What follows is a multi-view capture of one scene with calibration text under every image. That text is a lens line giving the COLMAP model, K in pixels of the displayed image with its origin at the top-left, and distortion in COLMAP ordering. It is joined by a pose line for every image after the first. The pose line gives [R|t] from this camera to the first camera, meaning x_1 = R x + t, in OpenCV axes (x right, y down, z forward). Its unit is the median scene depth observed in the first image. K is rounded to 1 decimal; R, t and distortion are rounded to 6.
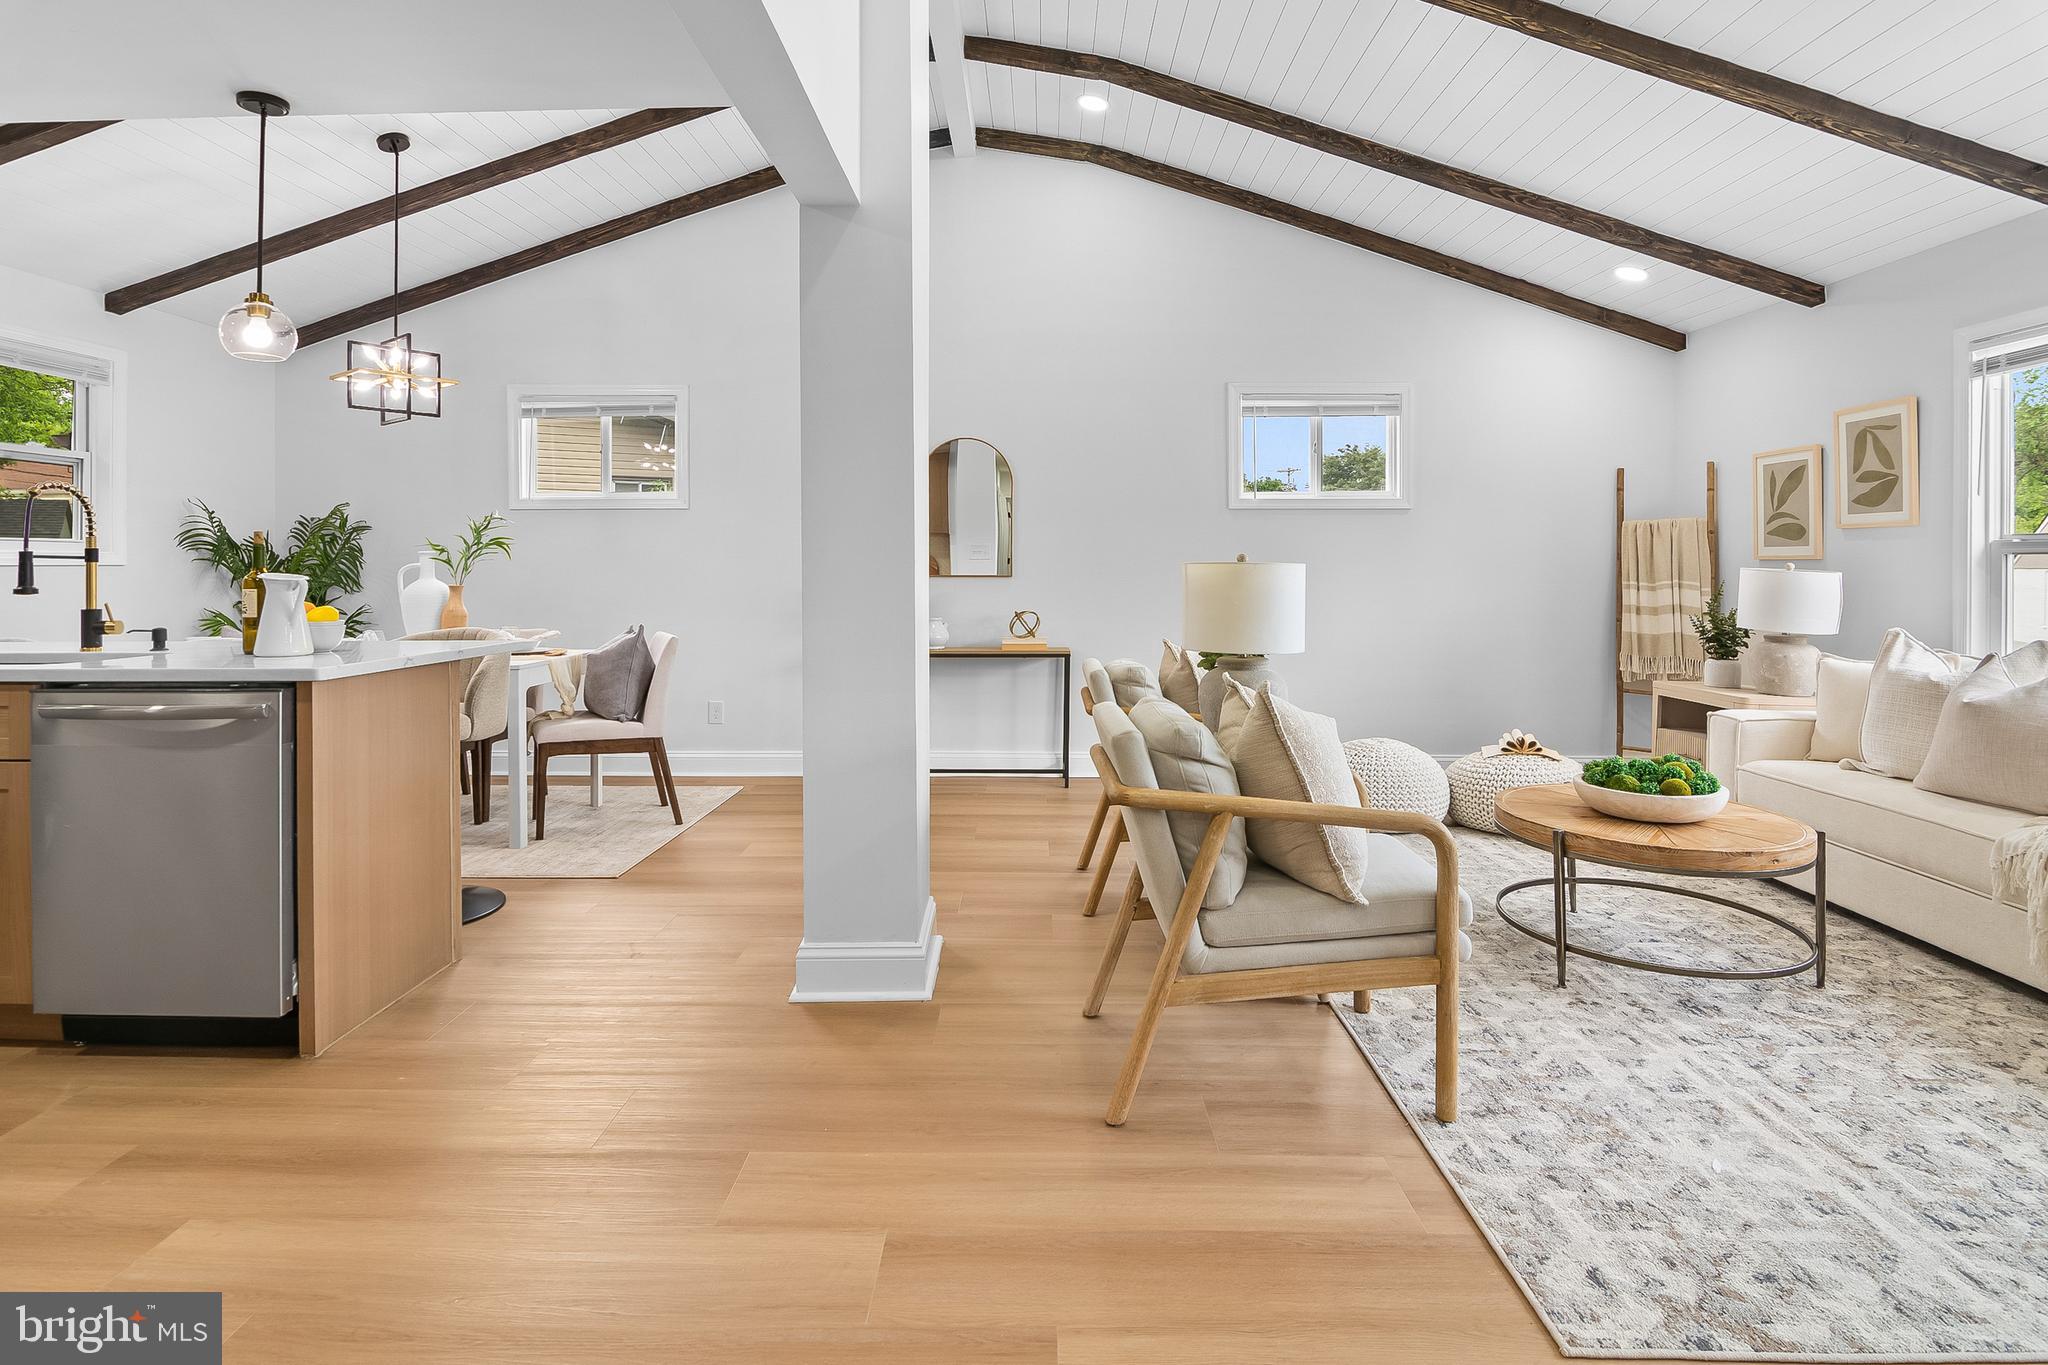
lens RADIAL K [[1023.6, 0, 1016.0], [0, 1023.6, 566.3], [0, 0, 1]] dist [-0.014476, -0.000378]
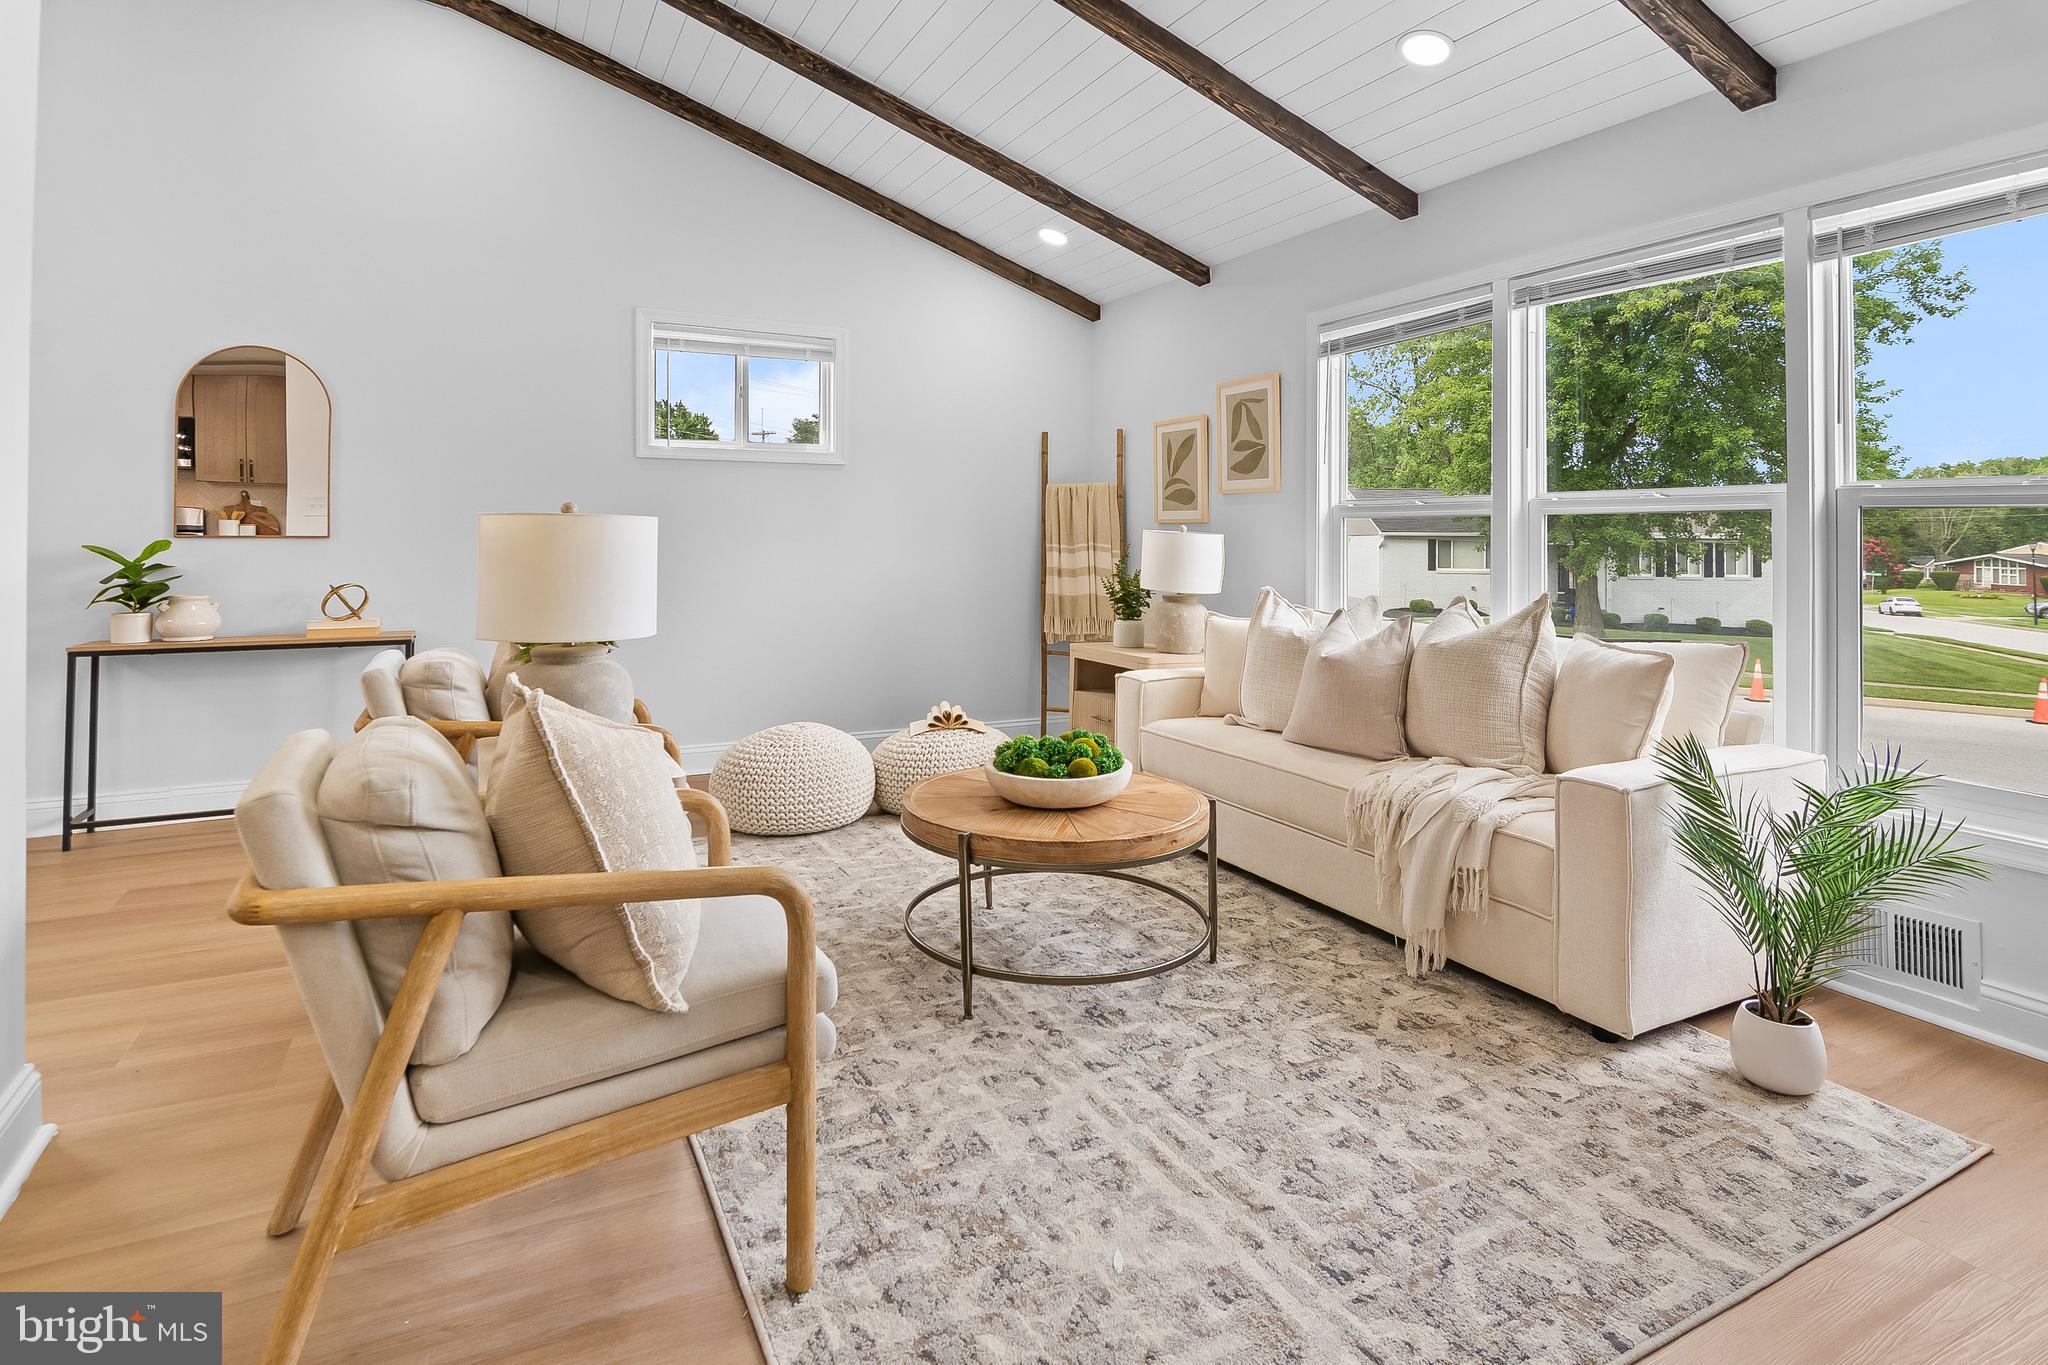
lens RADIAL K [[1044.1, 0, 1007.0], [0, 1044.1, 519.8], [0, 0, 1]] dist [-0.004284, -0.006405]
pose [[0.883511, 0.008777, 0.468329, 0.167964], [-0.003121, 0.999913, -0.012851, 0.009733], [-0.468400, 0.009892, 0.883461, 0.230123]]
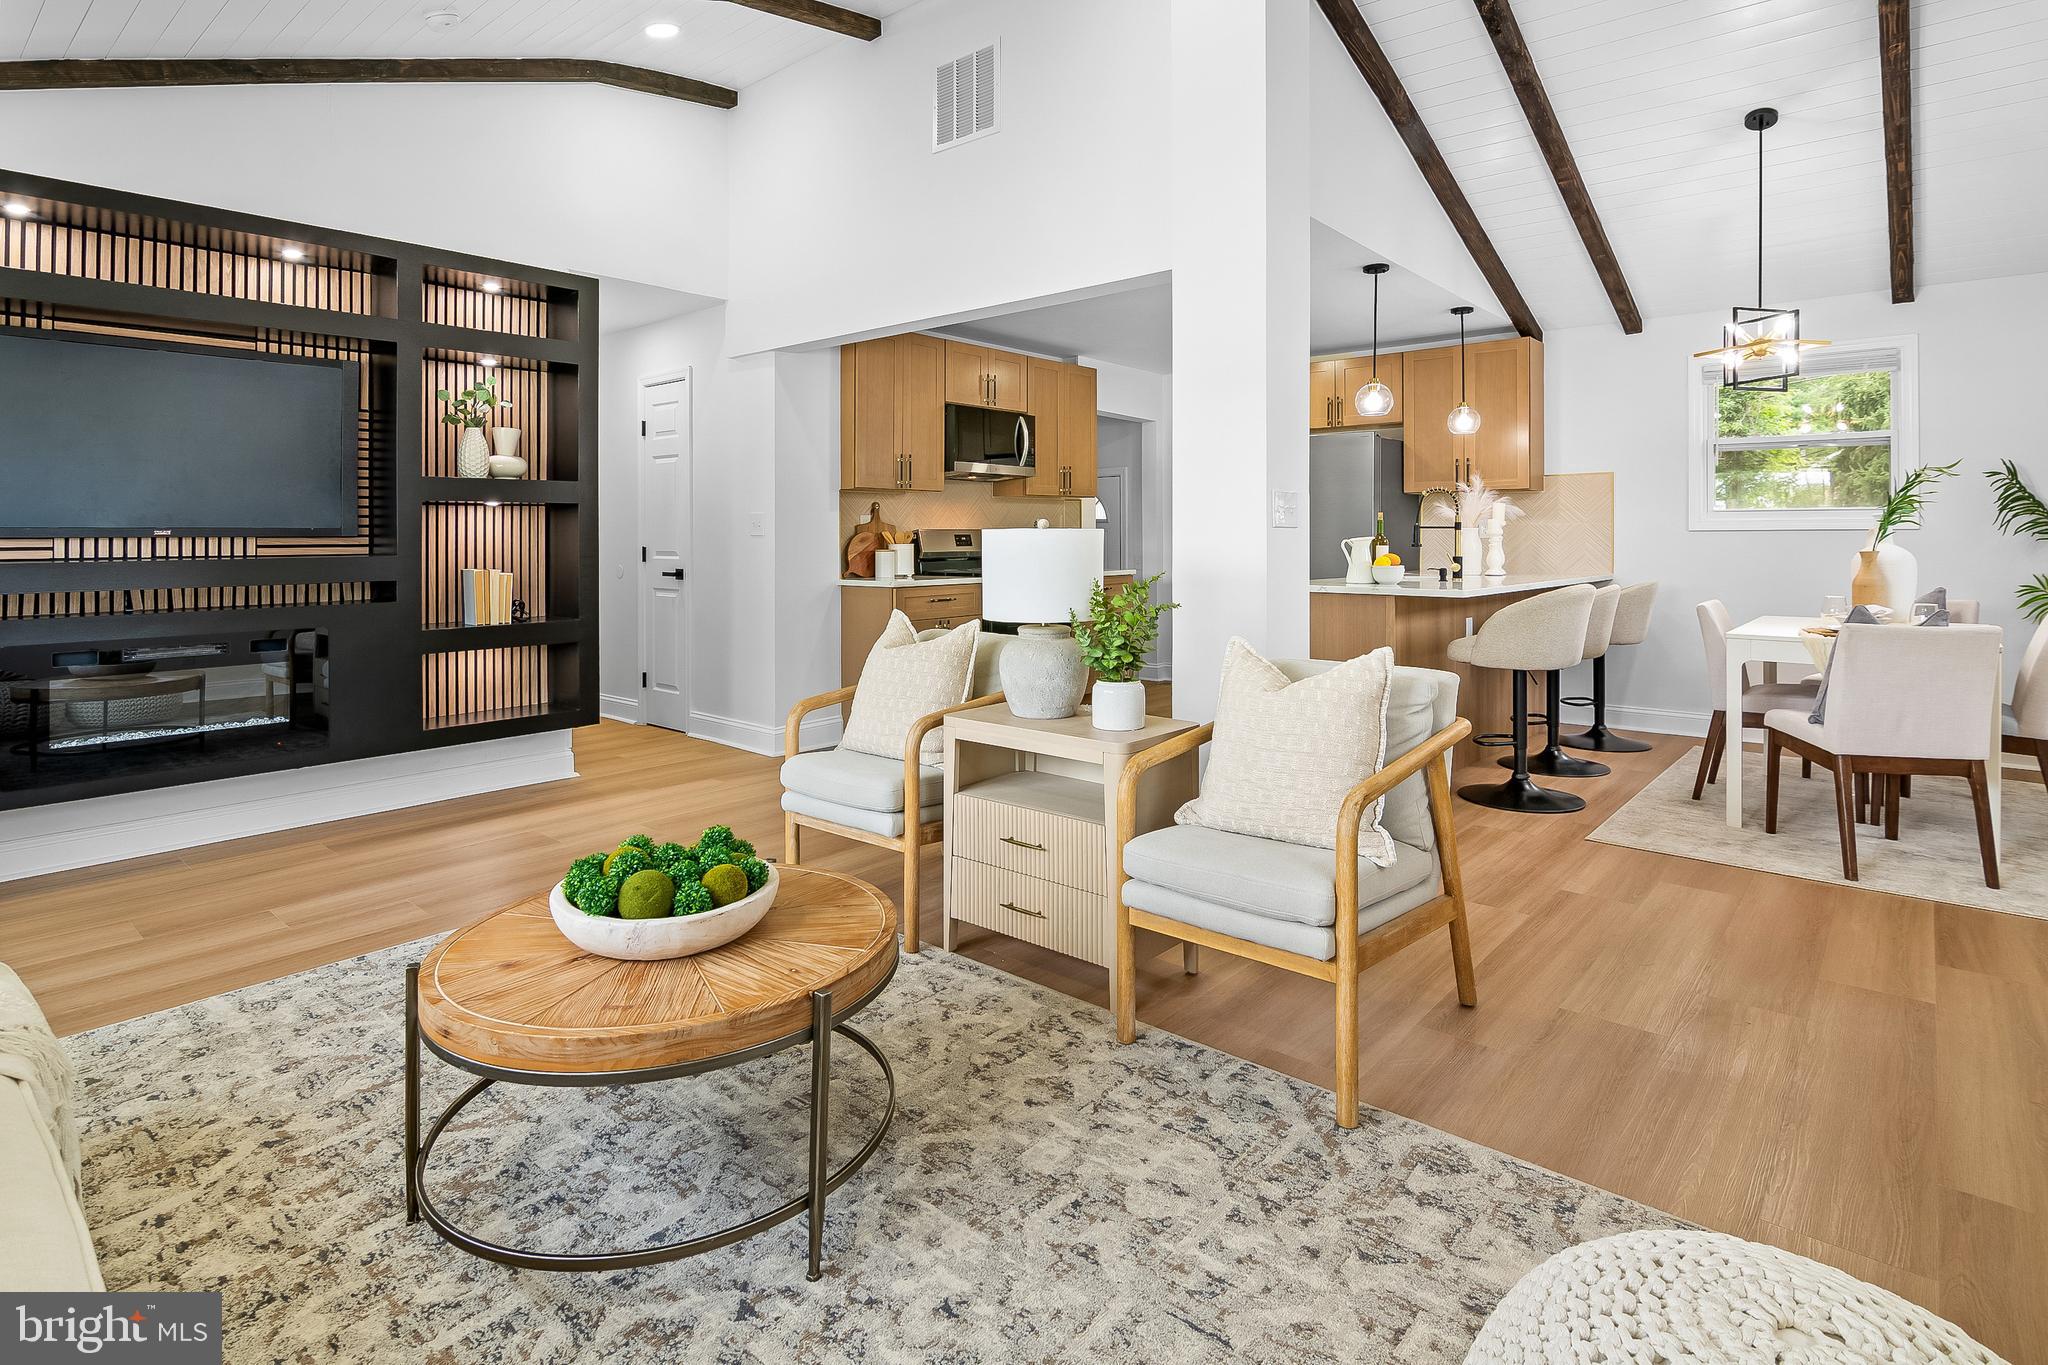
lens RADIAL K [[1053.7, 0, 1024.8], [0, 1053.7, 535.7], [0, 0, 1]] dist [-0.007124, -0.002592]
pose [[-0.639203, 0.001846, -0.769036, 1.140145], [0.004970, 0.999986, -0.001731, 0.005174], [0.769022, -0.004928, -0.639203, 1.844659]]
